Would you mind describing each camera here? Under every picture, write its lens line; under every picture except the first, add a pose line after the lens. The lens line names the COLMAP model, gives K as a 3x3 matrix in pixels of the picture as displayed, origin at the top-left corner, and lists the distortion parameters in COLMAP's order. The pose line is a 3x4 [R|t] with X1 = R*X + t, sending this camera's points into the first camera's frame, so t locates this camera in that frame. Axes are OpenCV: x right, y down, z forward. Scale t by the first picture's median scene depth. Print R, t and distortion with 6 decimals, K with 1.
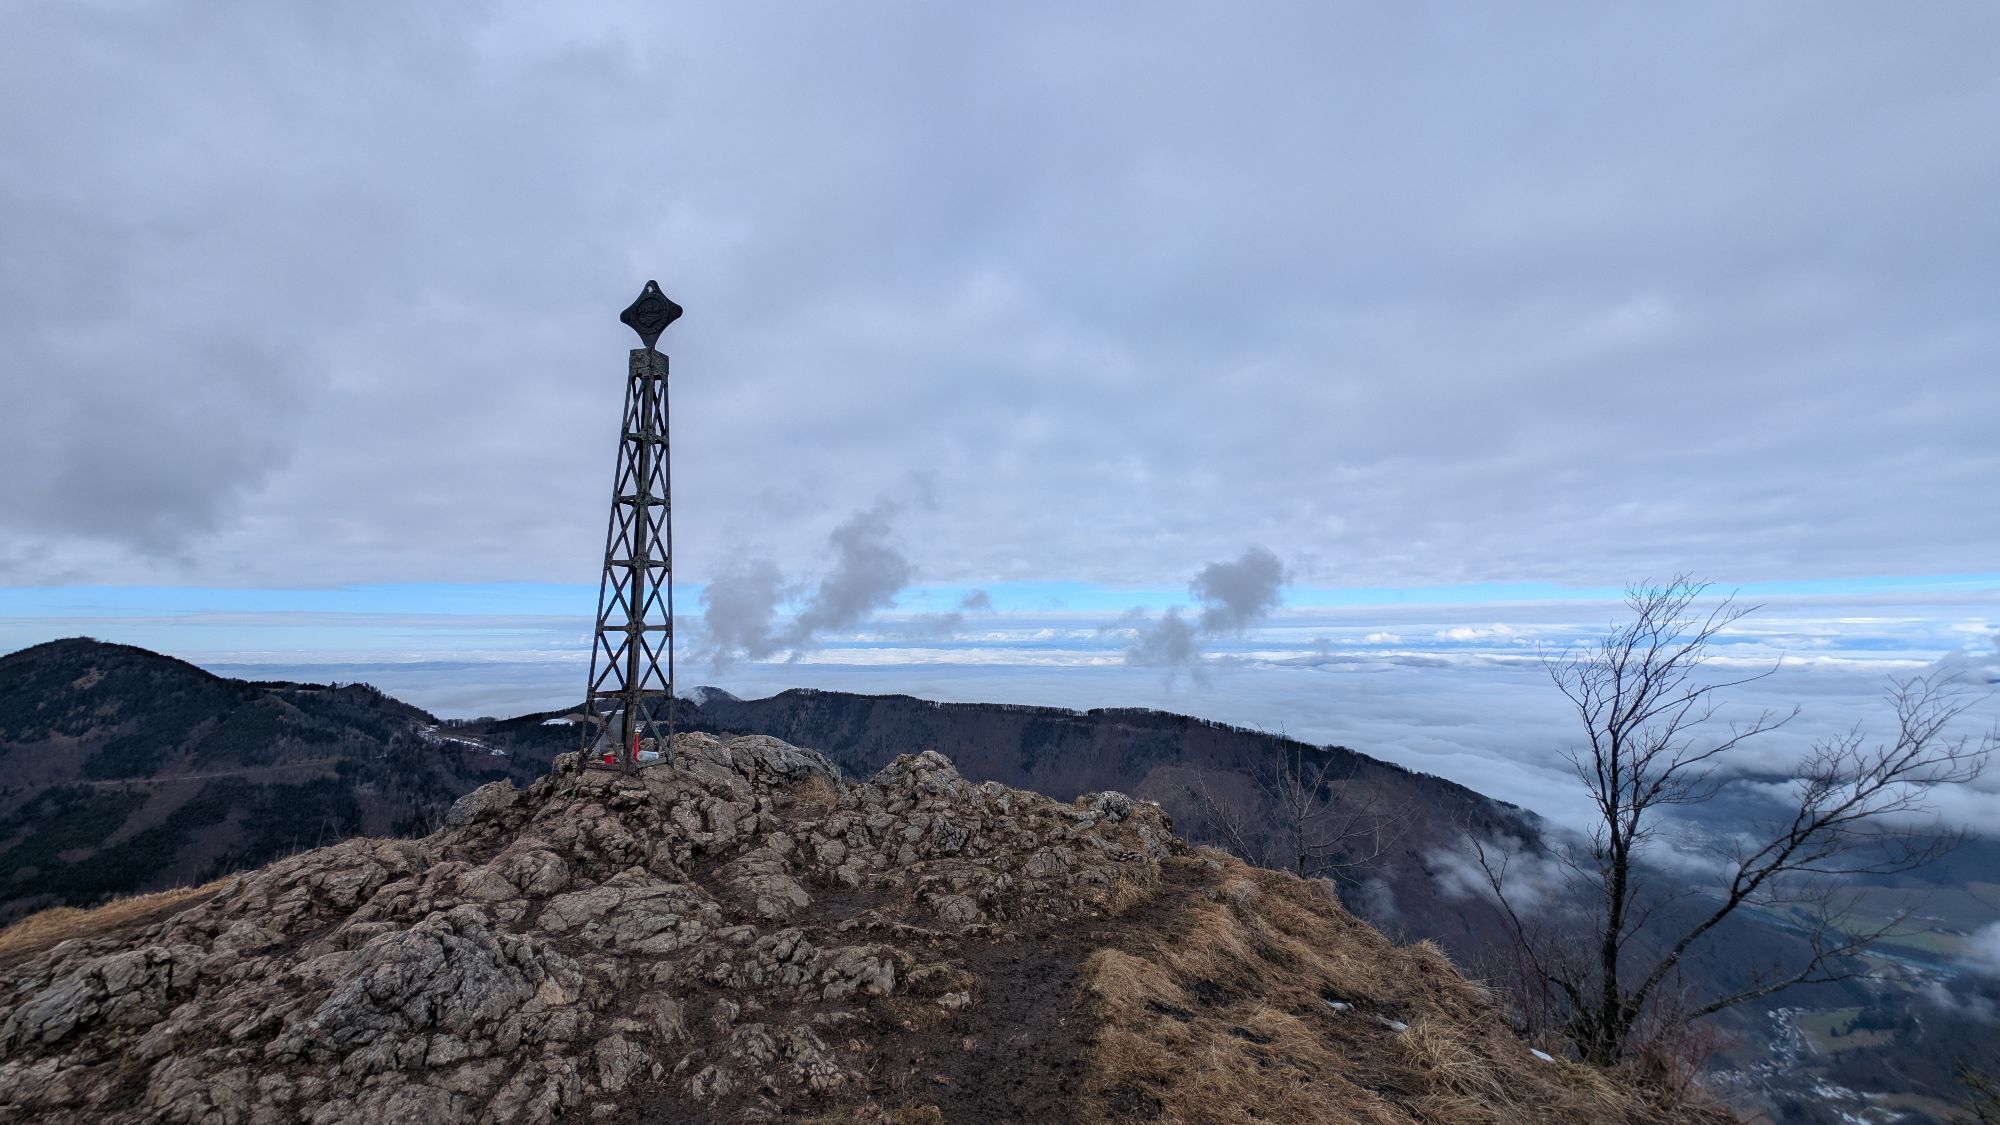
lens RADIAL K [[750.5, 0, 997.4], [0, 750.5, 570.9], [0, 0, 1]] dist [0.004836, -0.002884]
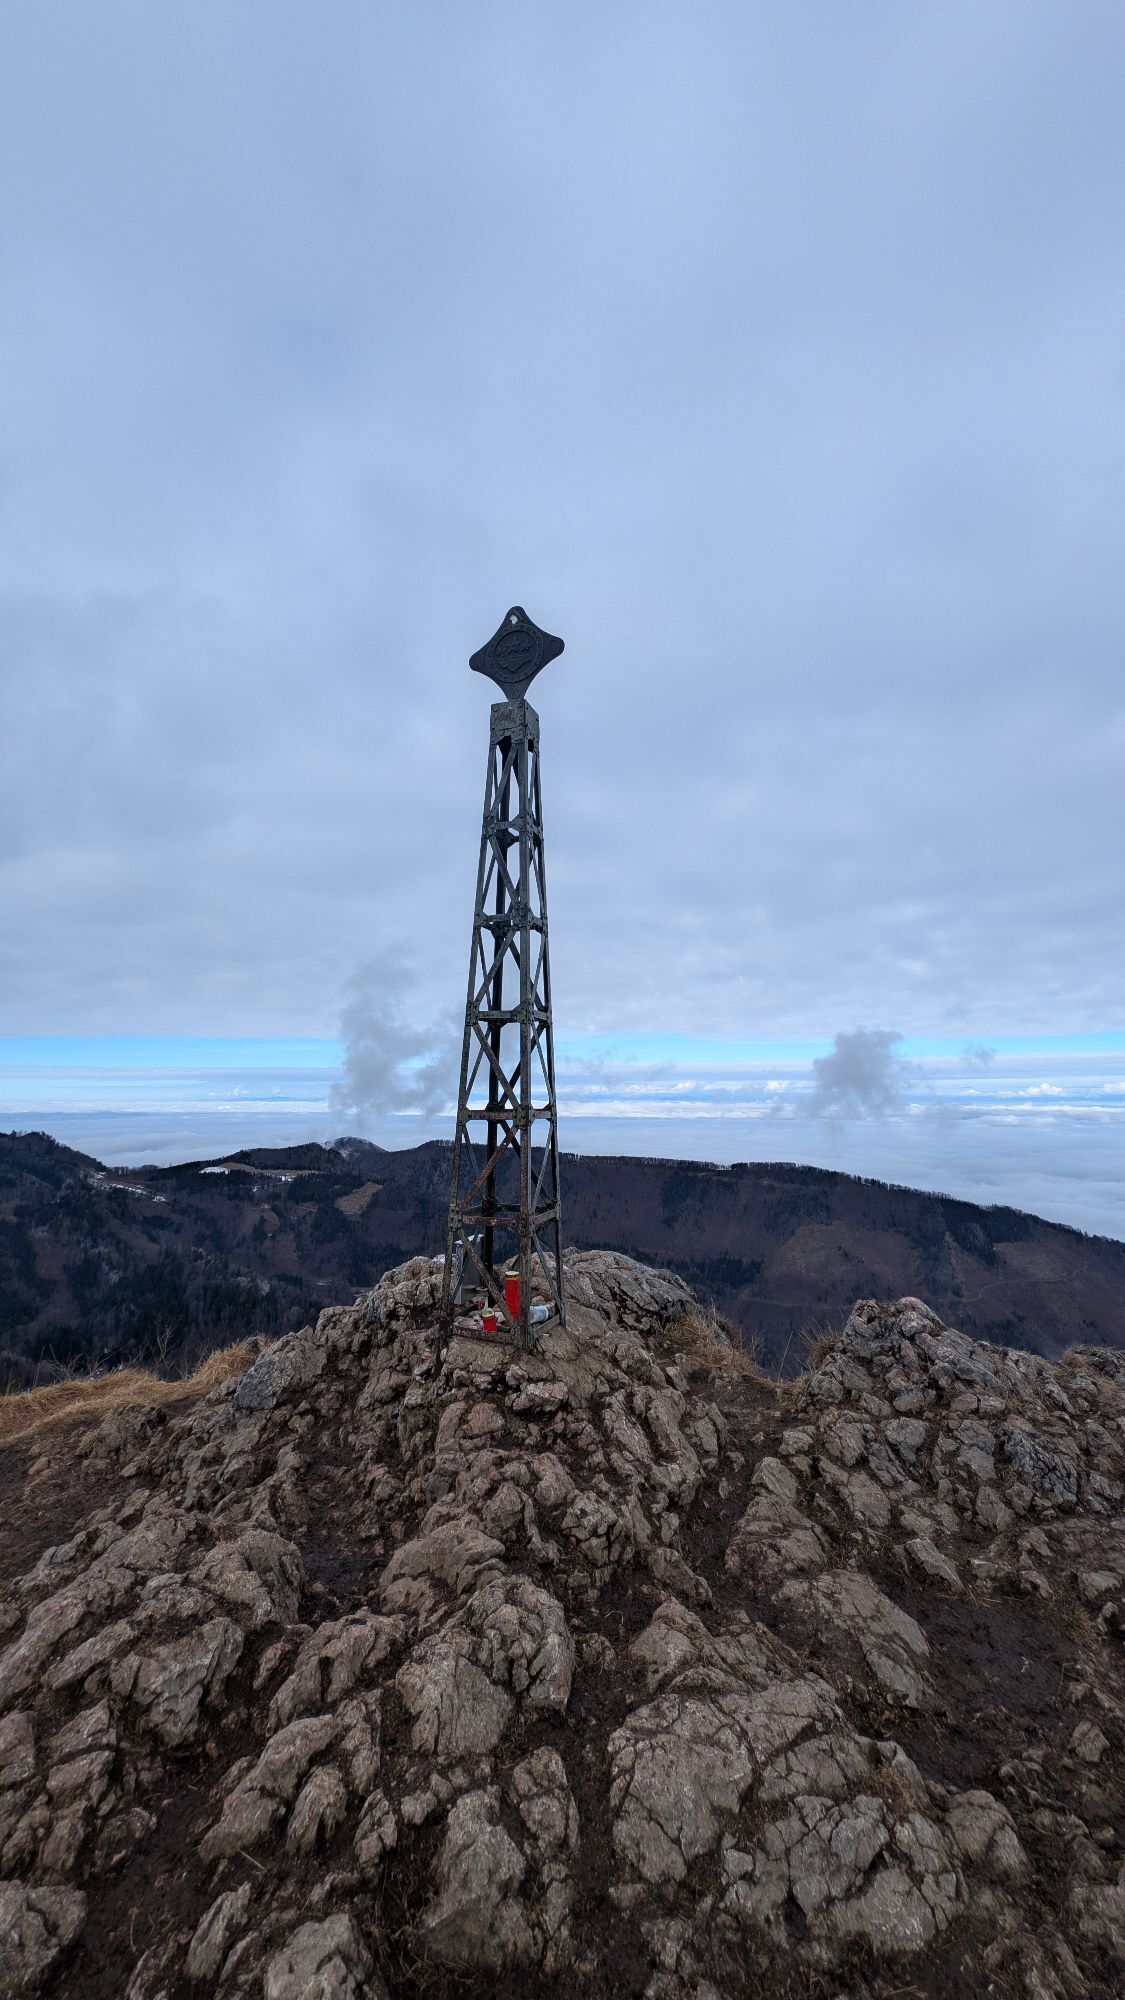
lens RADIAL K [[750.5, 0, 565.1], [0, 750.5, 997.0], [0, 0, 1]] dist [0.004836, -0.002884]
pose [[0.995682, -0.010530, -0.092228, -0.297667], [0.007381, 0.999380, -0.034417, -0.003187], [0.092534, 0.033588, 0.995143, 0.275782]]
